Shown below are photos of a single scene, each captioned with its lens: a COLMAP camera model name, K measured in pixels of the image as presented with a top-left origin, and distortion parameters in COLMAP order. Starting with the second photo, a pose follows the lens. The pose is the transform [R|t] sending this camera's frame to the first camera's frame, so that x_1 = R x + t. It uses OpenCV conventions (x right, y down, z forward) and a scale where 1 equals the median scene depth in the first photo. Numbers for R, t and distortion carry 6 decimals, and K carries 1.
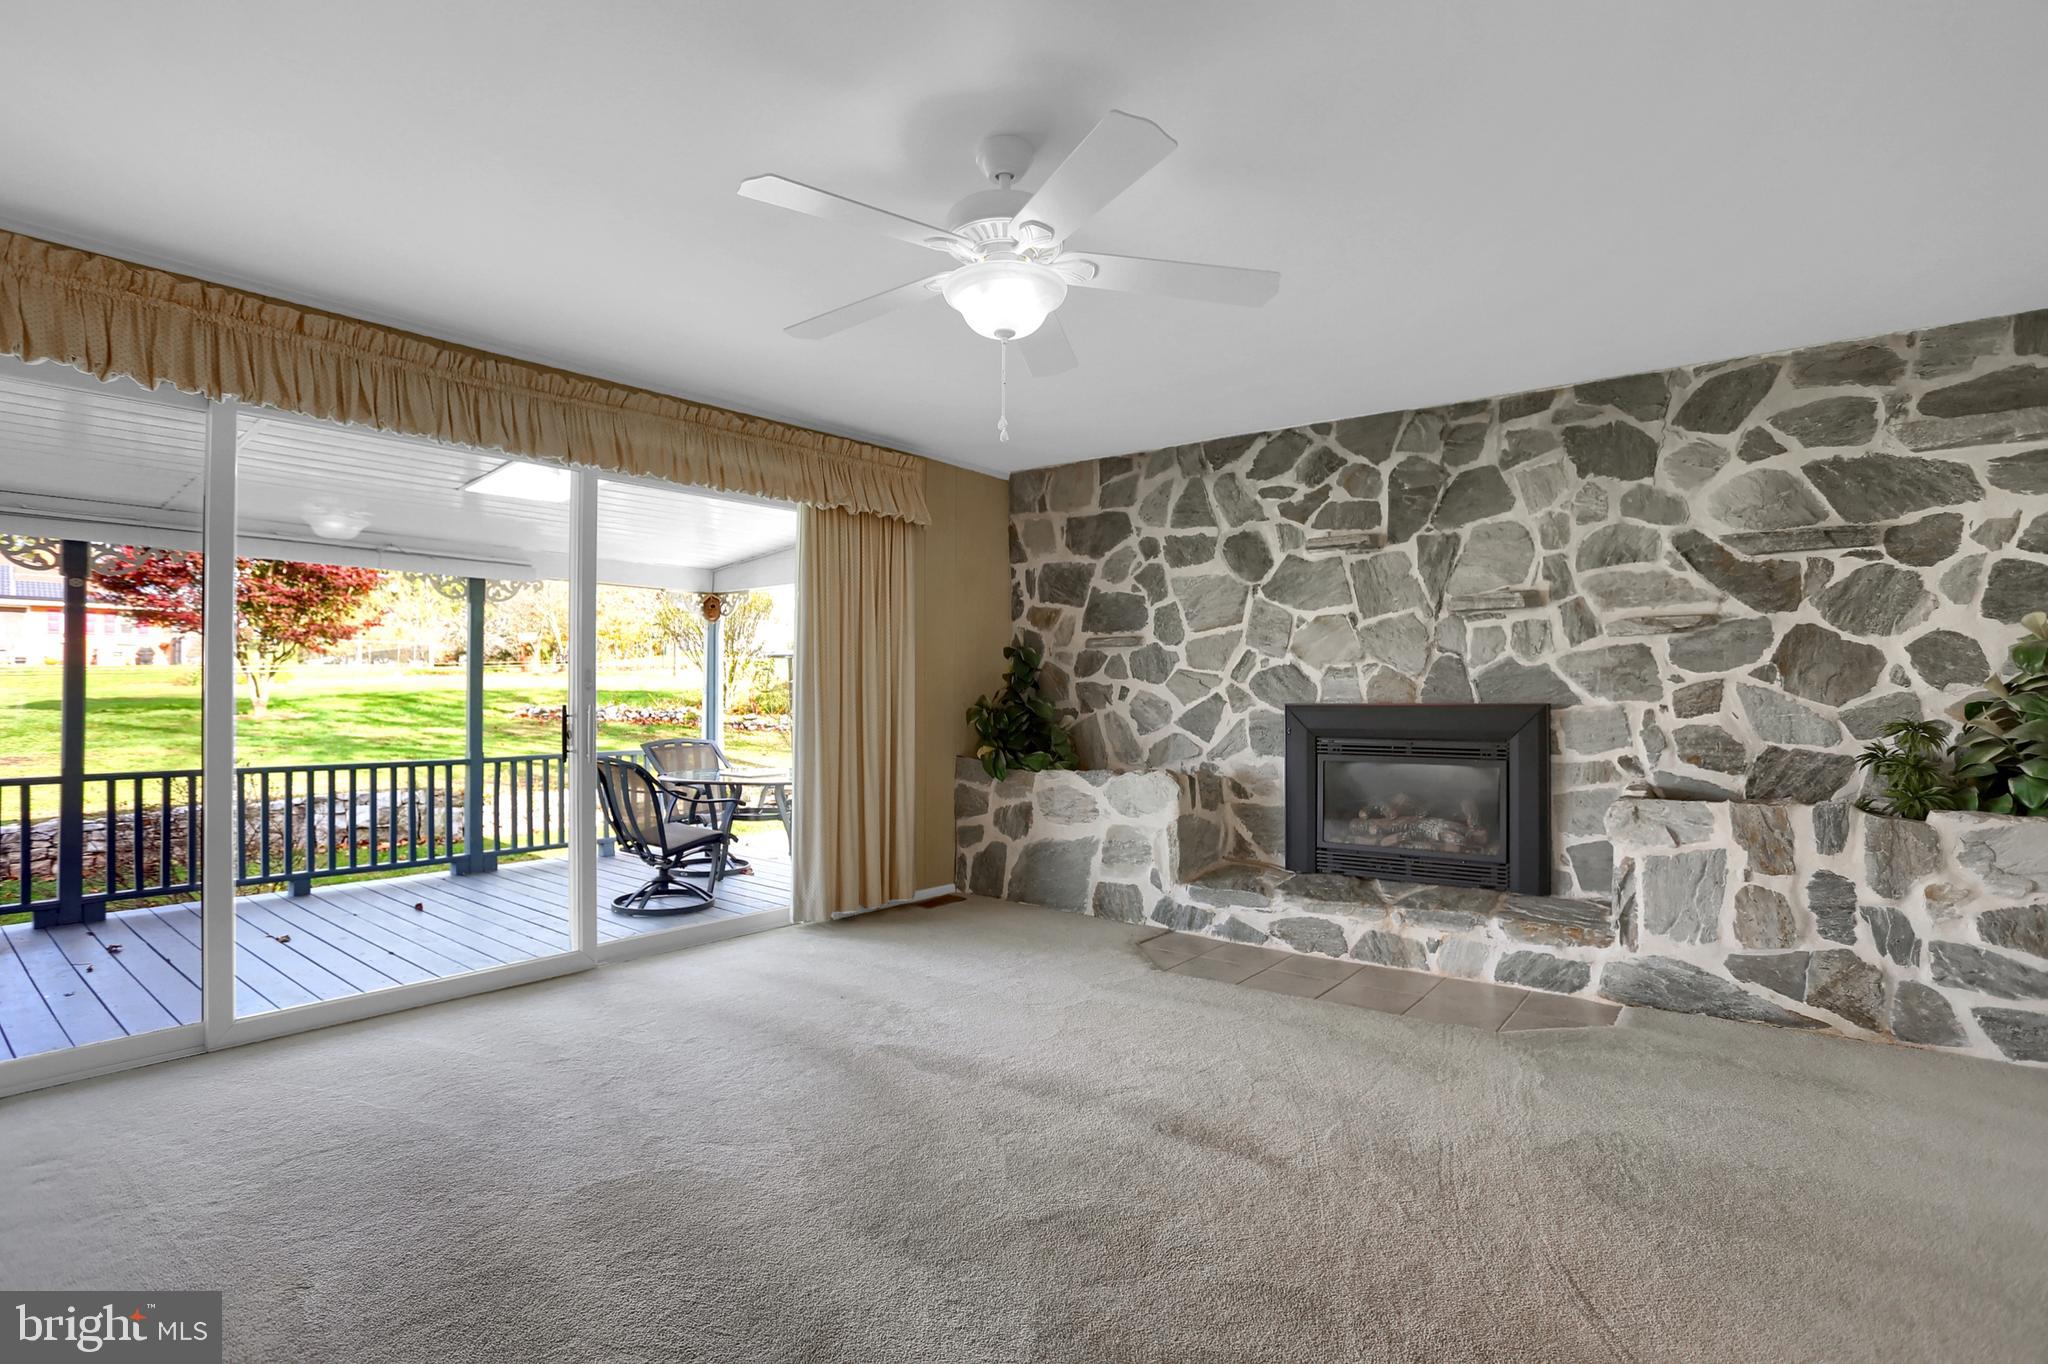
lens RADIAL K [[1010.1, 0, 1017.4], [0, 1010.1, 682.7], [0, 0, 1]] dist [-0.060183, 0.025920]
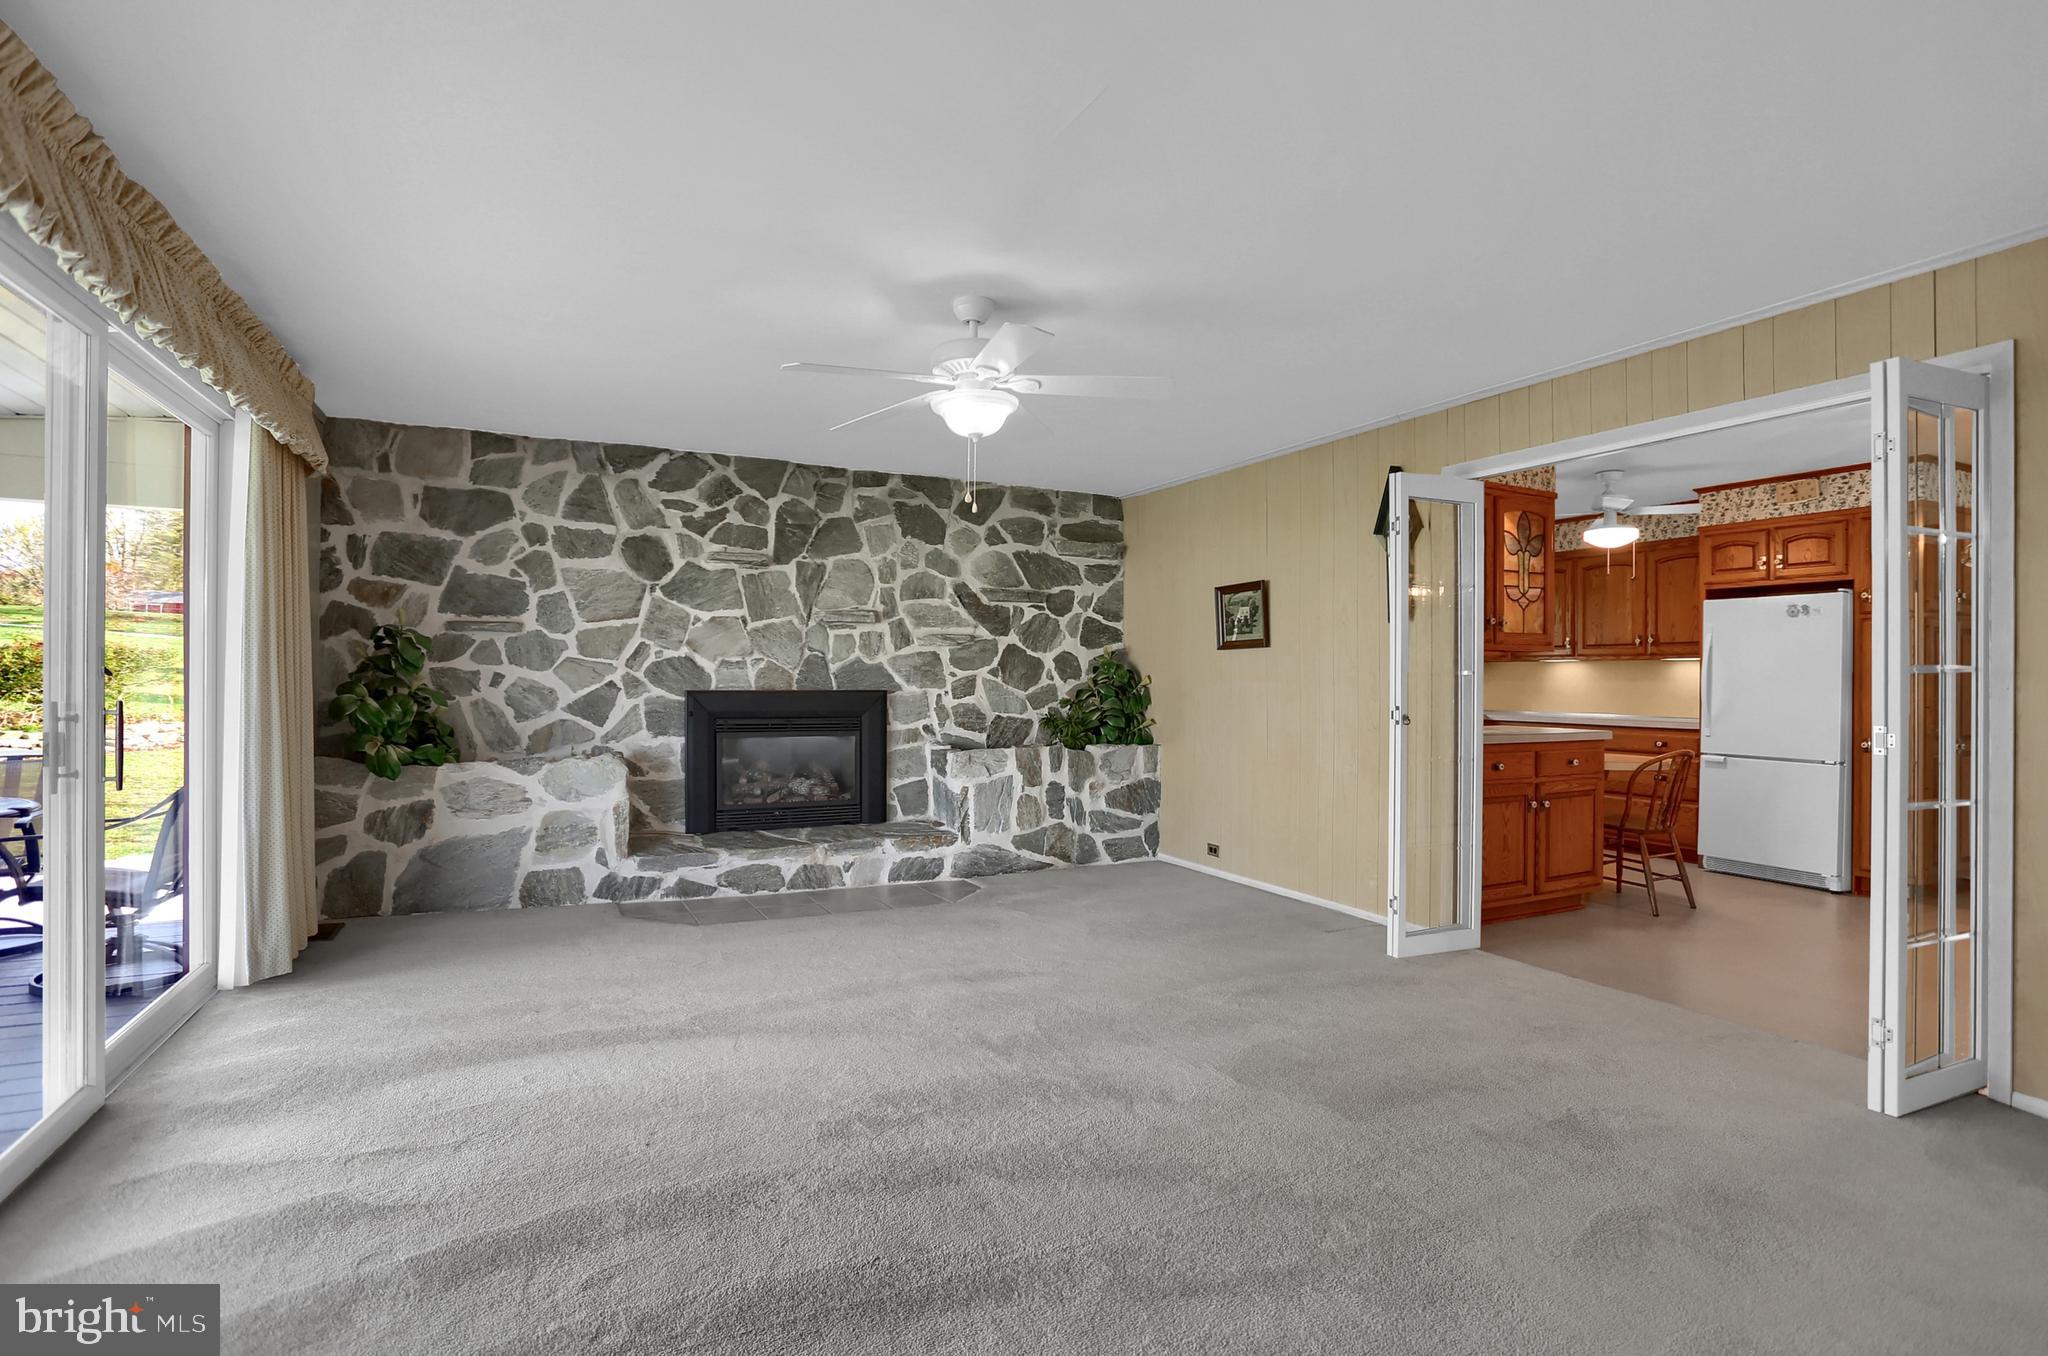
lens RADIAL K [[1010.1, 0, 1017.4], [0, 1010.1, 678.7], [0, 0, 1]] dist [-0.060183, 0.025920]
pose [[0.444956, 0.005309, 0.895537, -0.628493], [-0.018405, 0.999825, 0.003218, -0.003507], [-0.895363, -0.017914, 0.444976, 0.154867]]
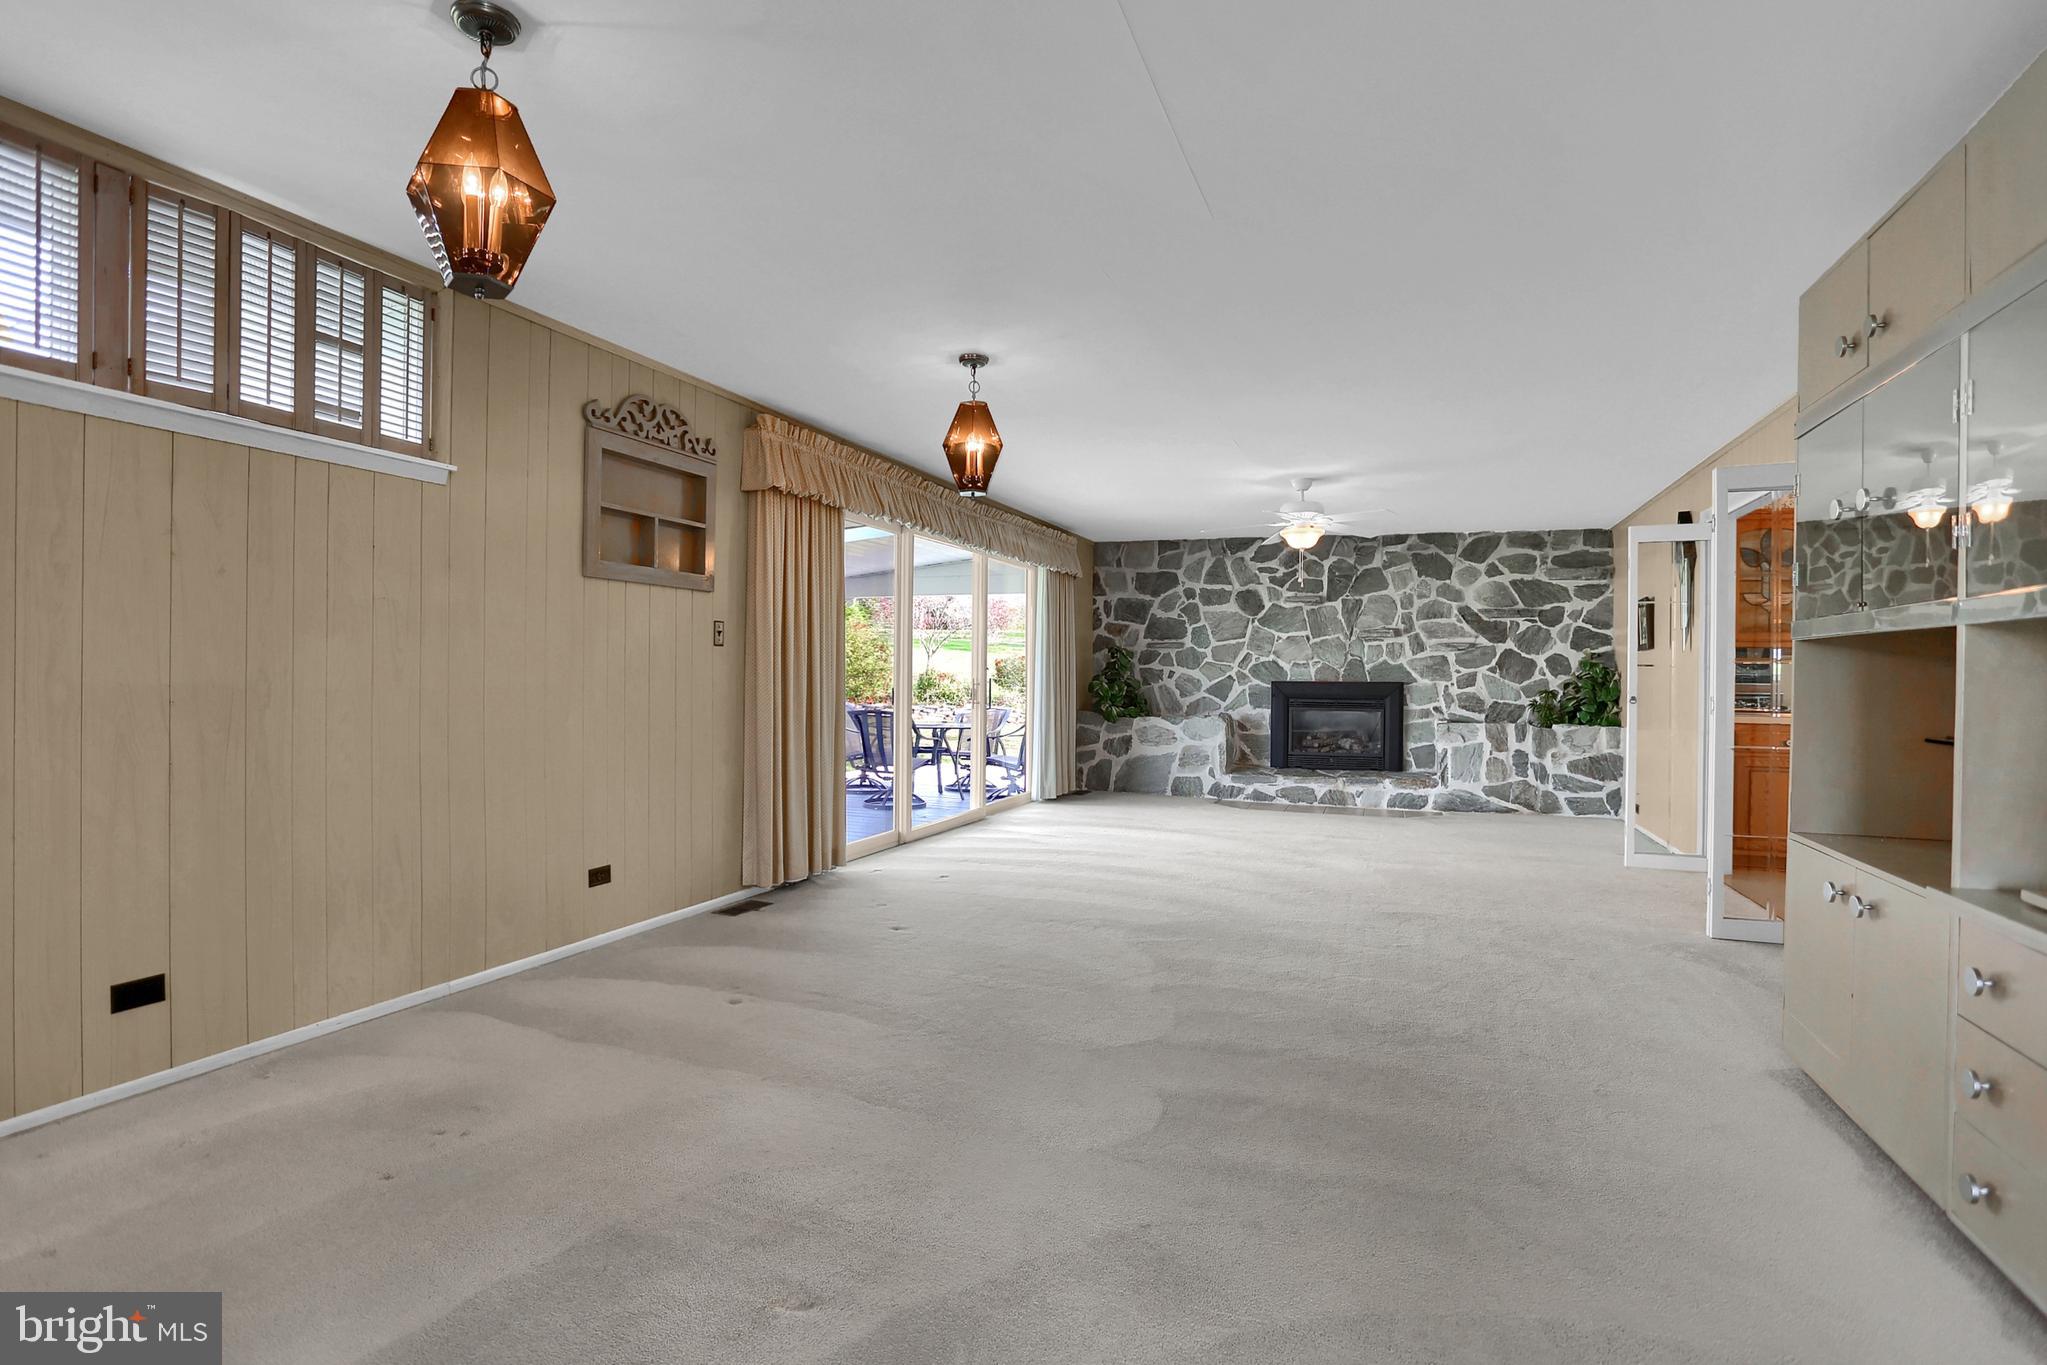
lens RADIAL K [[1020.7, 0, 1023.5], [0, 1020.7, 682.5], [0, 0, 1]] dist [-0.053273, 0.000442]
pose [[0.955440, 0.008960, 0.295048, -0.801322], [-0.014811, 0.999735, 0.017604, -0.003857], [-0.294812, -0.021190, 0.955320, -0.758045]]
